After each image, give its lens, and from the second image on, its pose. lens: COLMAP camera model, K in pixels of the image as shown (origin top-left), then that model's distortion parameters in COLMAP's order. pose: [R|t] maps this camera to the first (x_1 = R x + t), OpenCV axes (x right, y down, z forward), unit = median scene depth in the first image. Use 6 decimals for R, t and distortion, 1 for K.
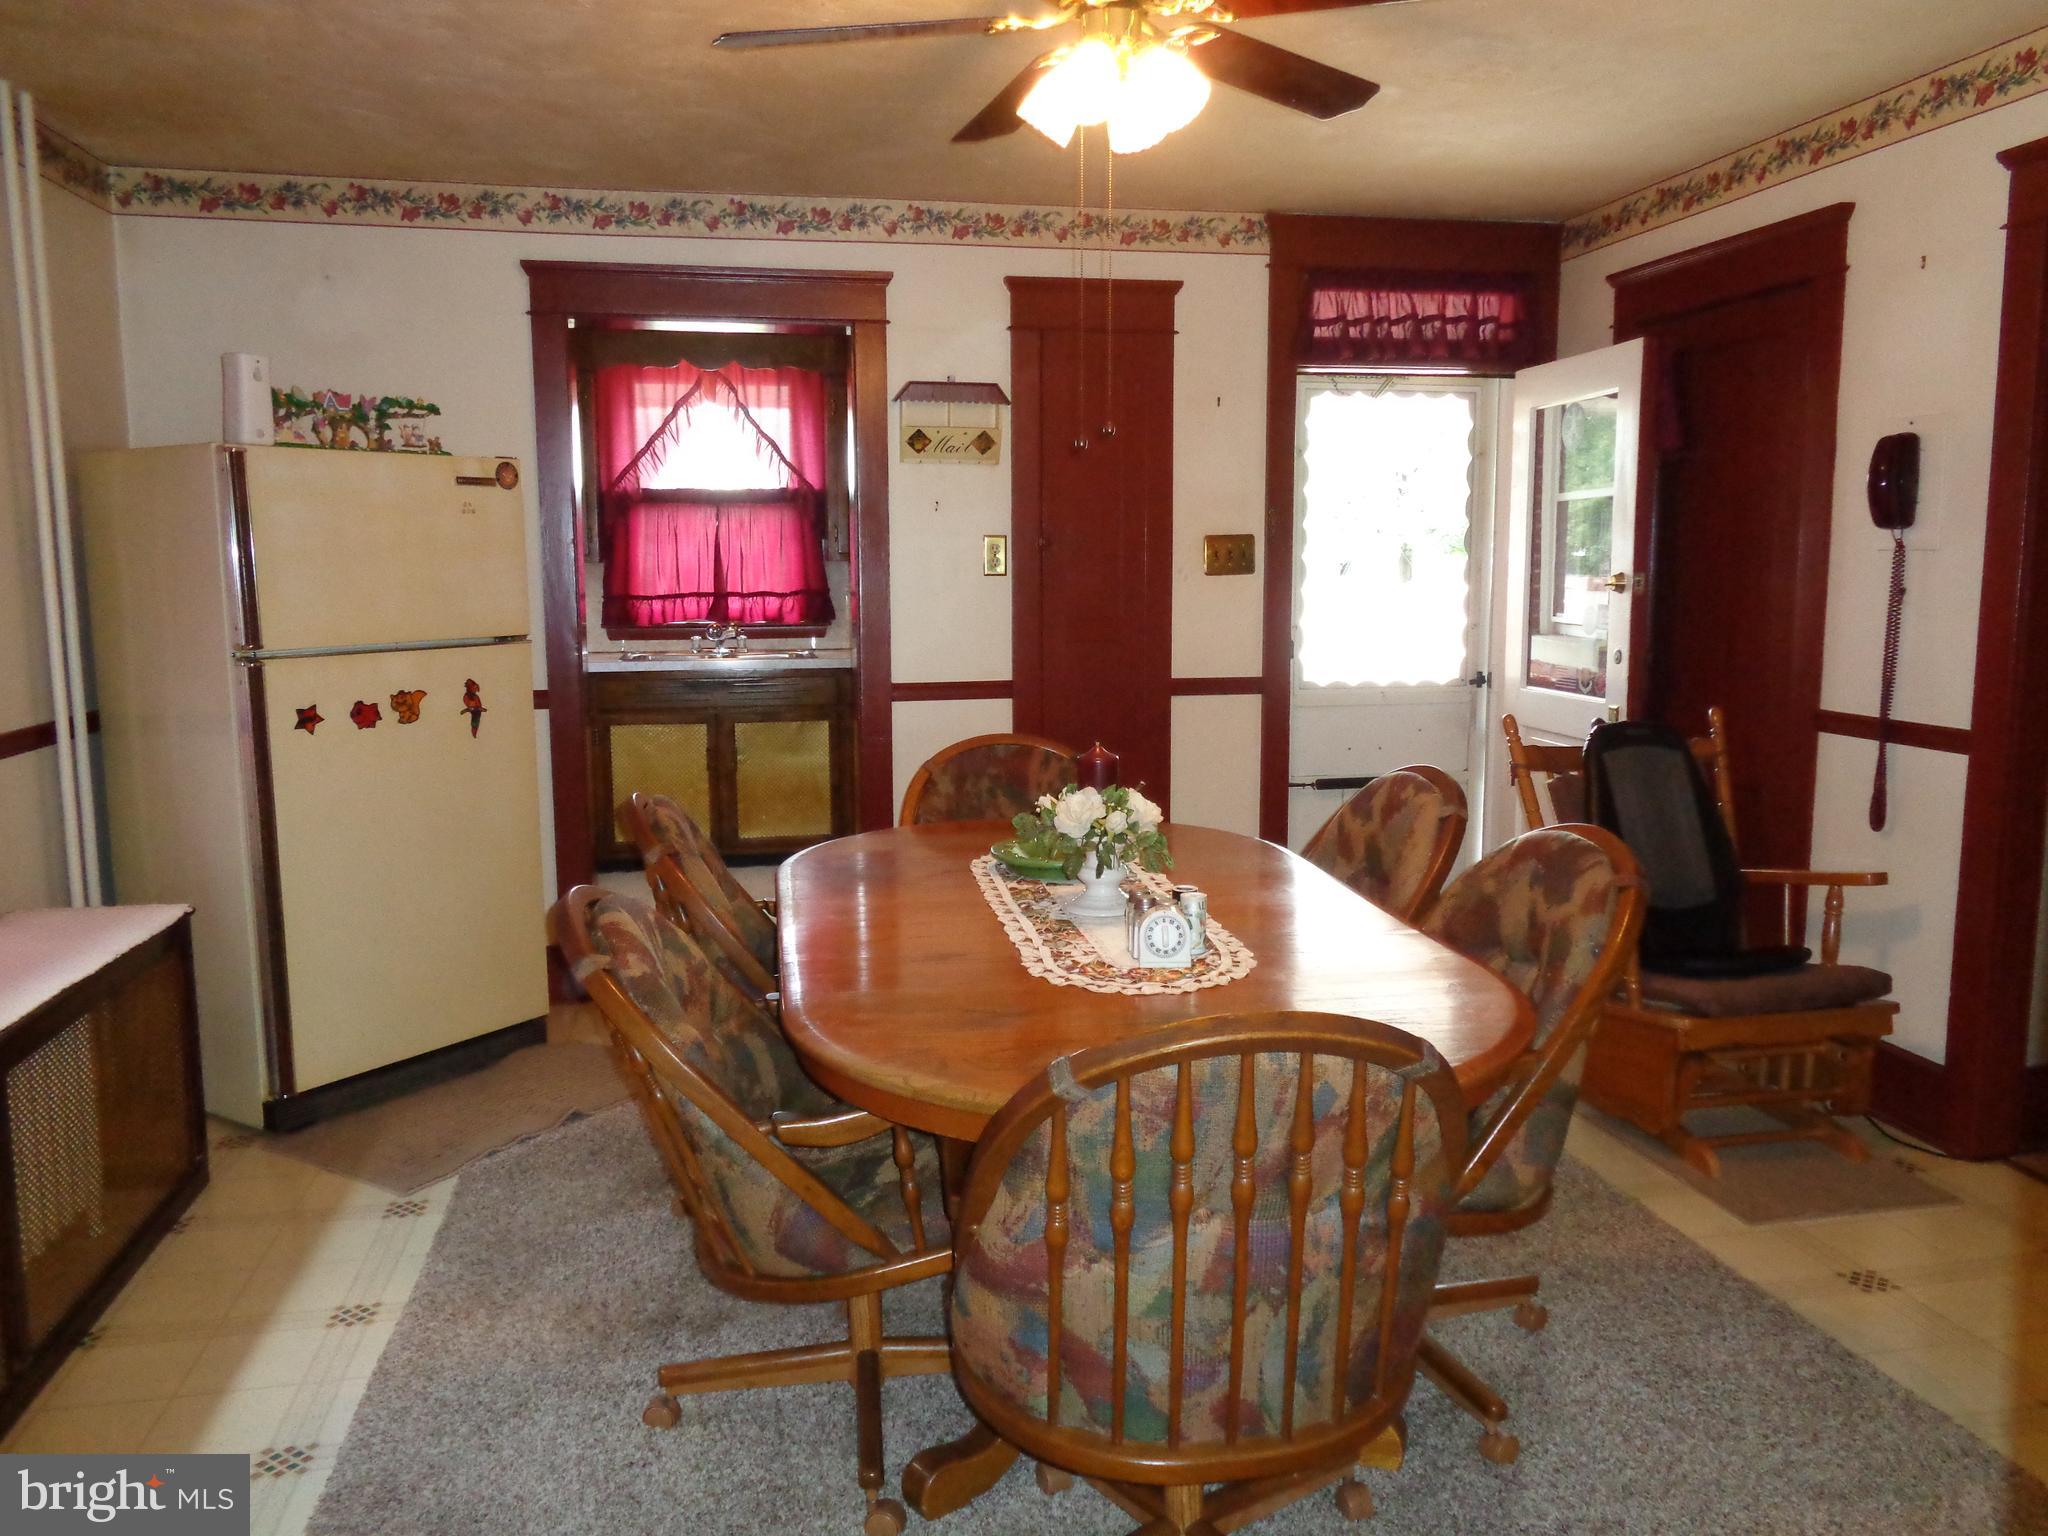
lens RADIAL K [[1509.3, 0, 1028.3], [0, 1509.3, 768.2], [0, 0, 1]] dist [-0.003845, -0.005378]
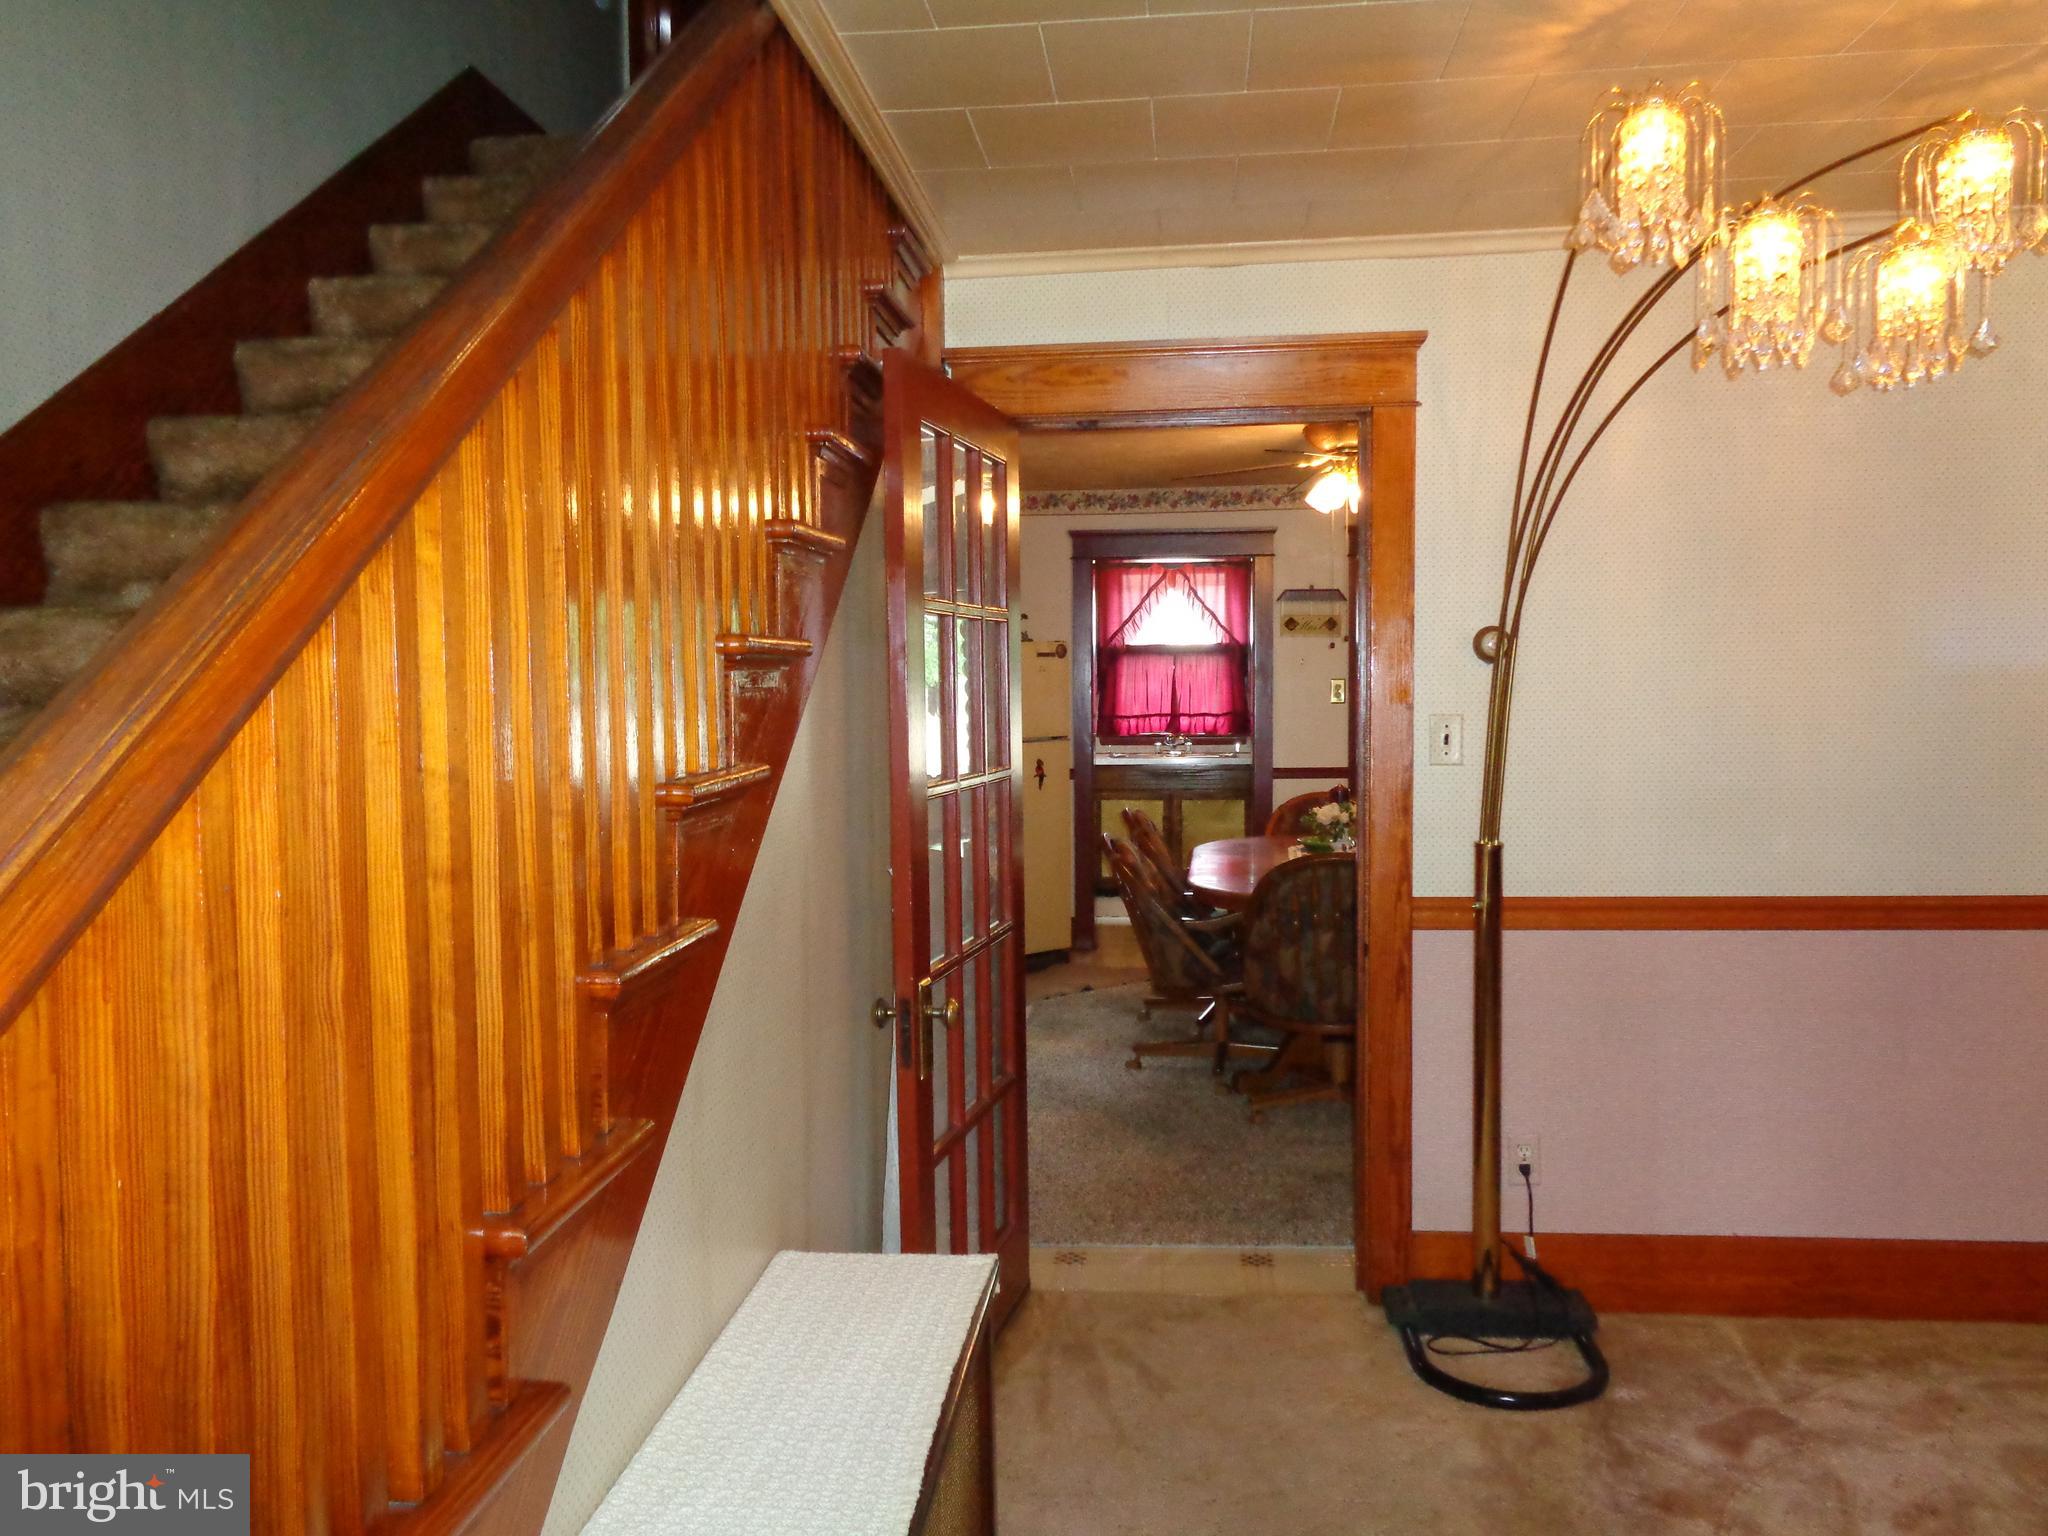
lens RADIAL K [[1509.3, 0, 1028.3], [0, 1509.3, 768.2], [0, 0, 1]] dist [-0.003845, -0.005378]
pose [[0.954728, 0.011872, -0.297242, 0.164615], [-0.035673, 0.996562, -0.074777, 0.087526], [0.295332, 0.081995, 0.951870, -0.742088]]
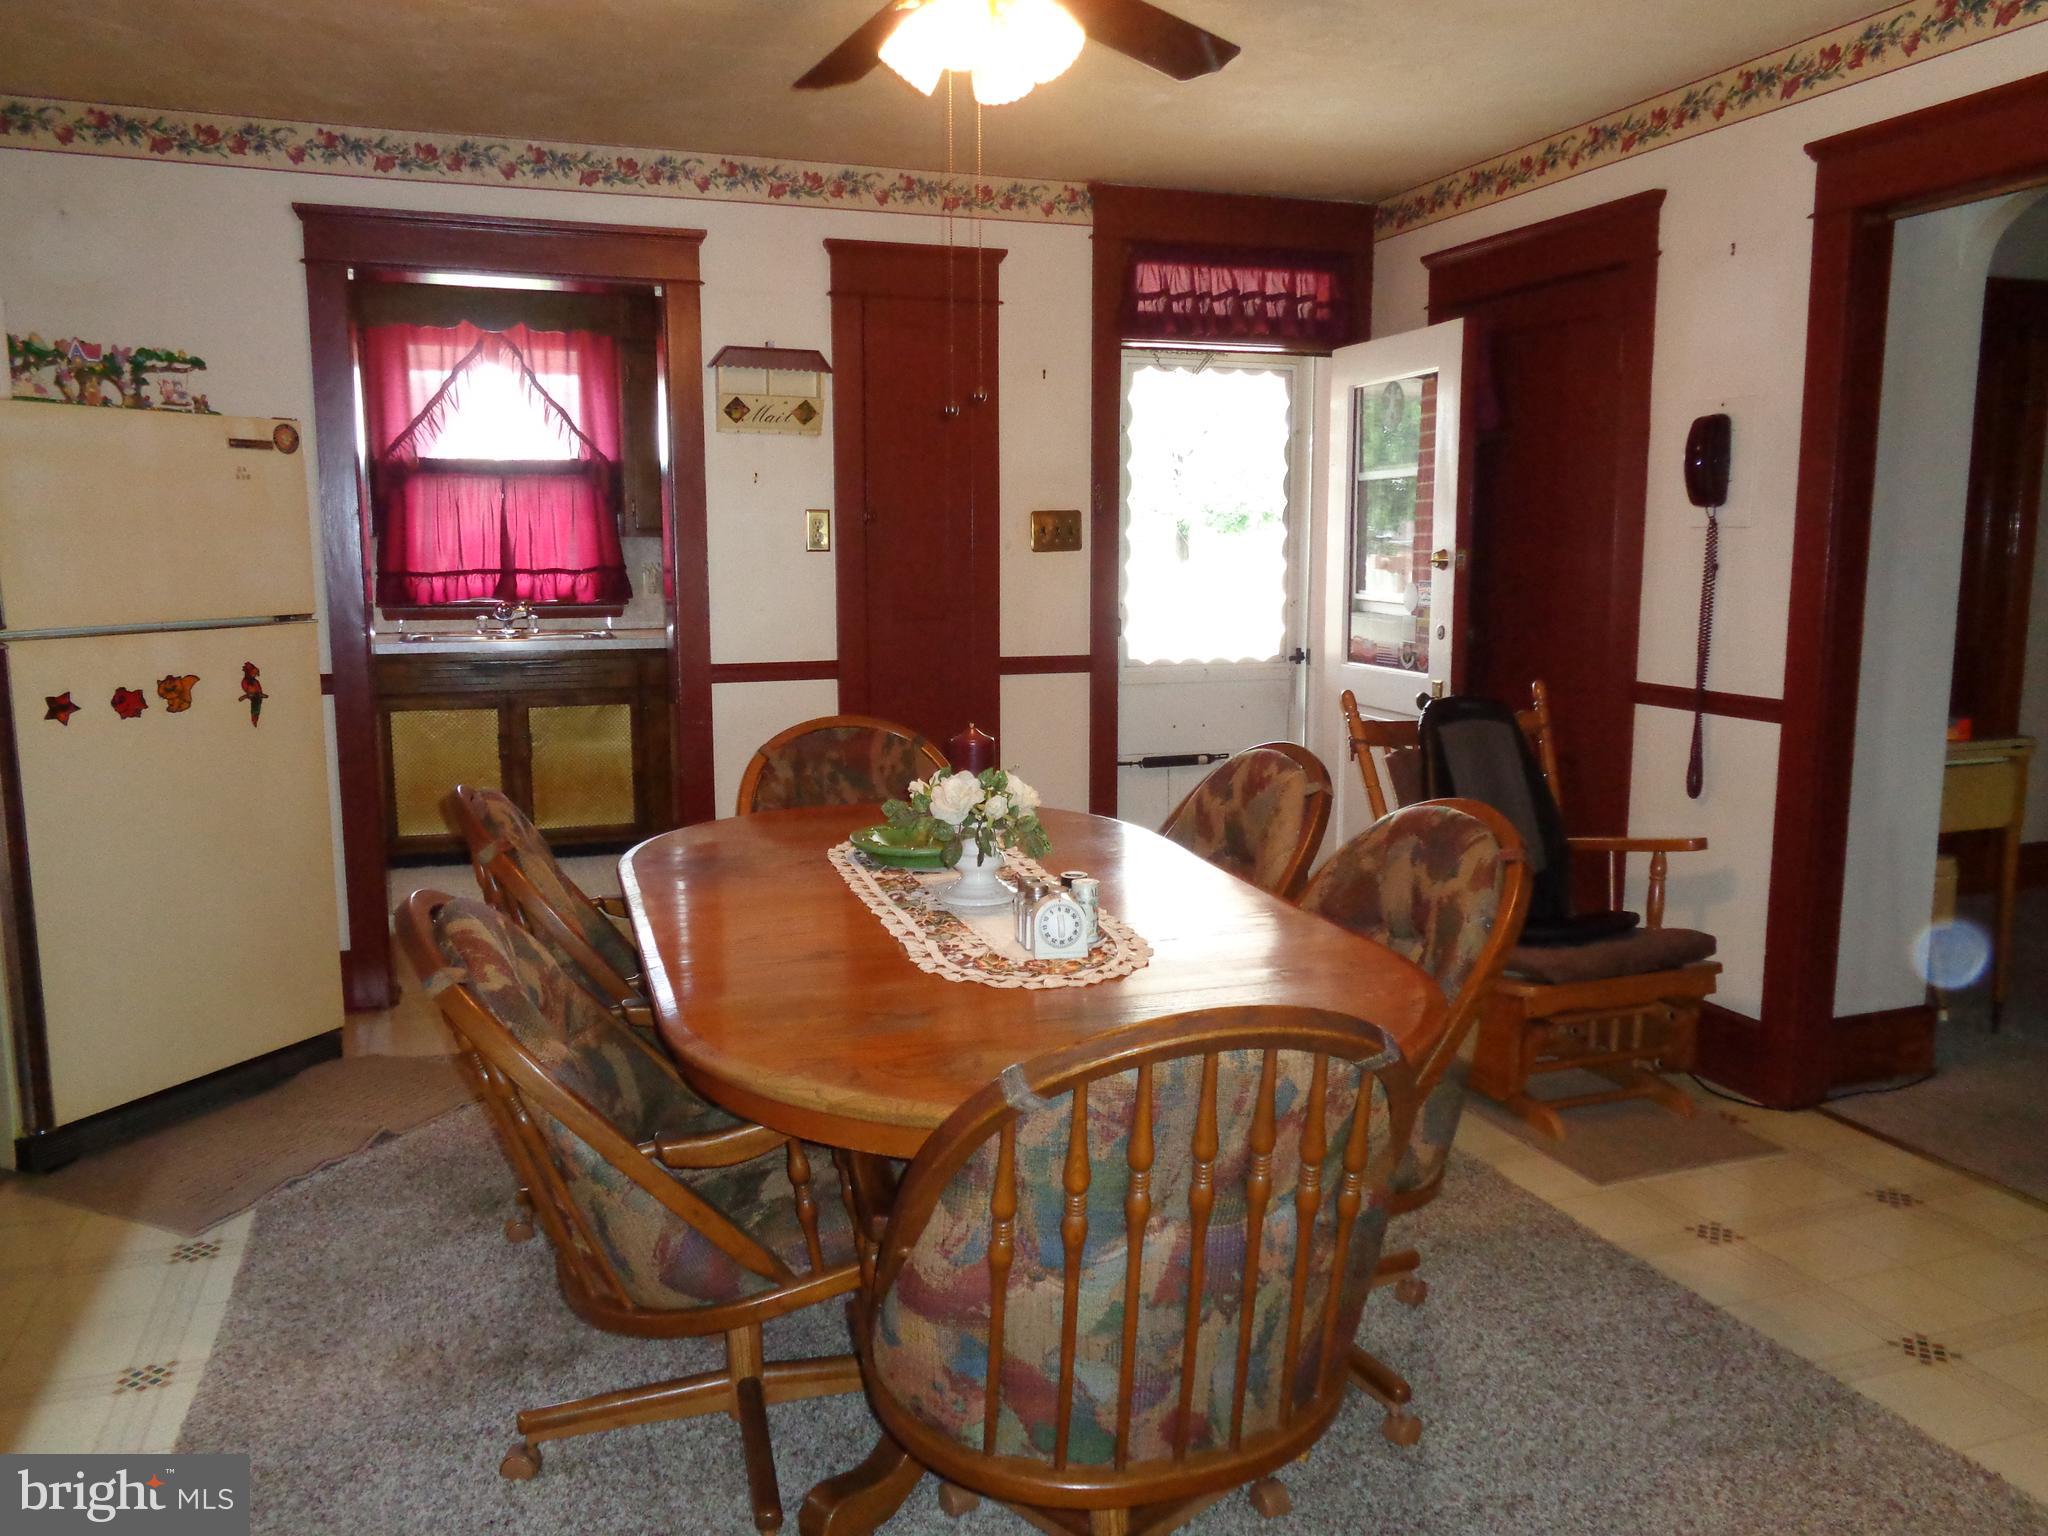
lens RADIAL K [[1507.9, 0, 1024.0], [0, 1507.9, 768.0], [0, 0, 1]] dist [-0.002602, 0.002569]
pose [[0.989429, -0.017716, 0.143930, -0.037622], [0.015781, 0.999769, 0.014575, -0.001475], [-0.144155, -0.012150, 0.989481, 0.032132]]
